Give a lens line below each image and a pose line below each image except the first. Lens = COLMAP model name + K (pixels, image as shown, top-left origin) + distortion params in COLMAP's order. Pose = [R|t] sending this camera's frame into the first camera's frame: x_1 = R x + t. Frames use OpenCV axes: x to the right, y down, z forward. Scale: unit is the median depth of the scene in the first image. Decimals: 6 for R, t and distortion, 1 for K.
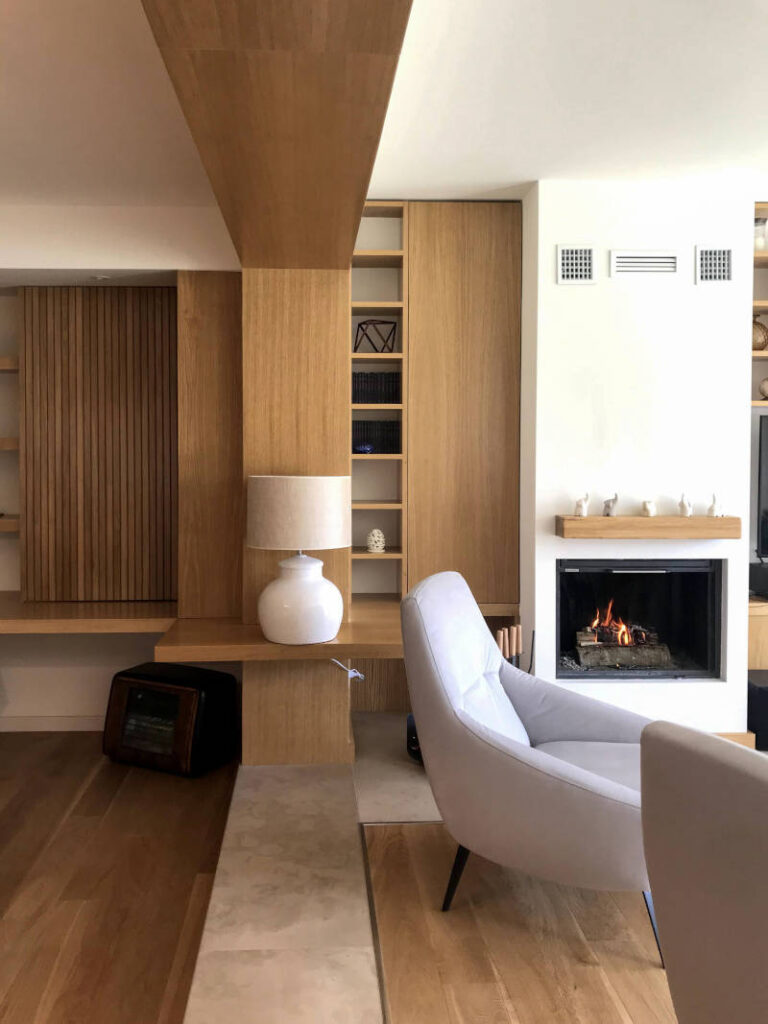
lens RADIAL K [[846.2, 0, 384.4], [0, 846.2, 475.8], [0, 0, 1]] dist [-0.007076, -0.007194]
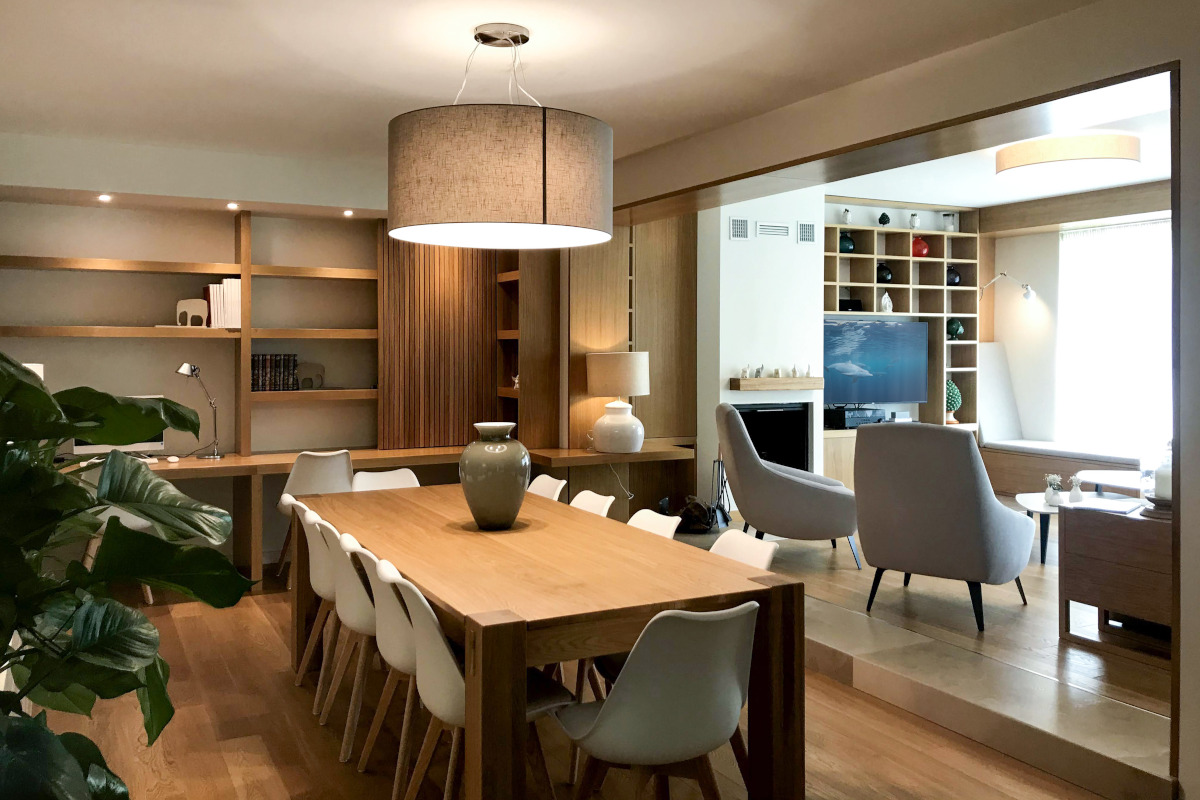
lens RADIAL K [[1030.5, 0, 600.0], [0, 1030.5, 400.0], [0, 0, 1]] dist [-0.005238, -0.002701]
pose [[0.899721, -0.022751, 0.435873, -0.922112], [0.014648, 0.999652, 0.021941, 0.041723], [-0.436221, -0.013356, 0.899741, -0.725269]]
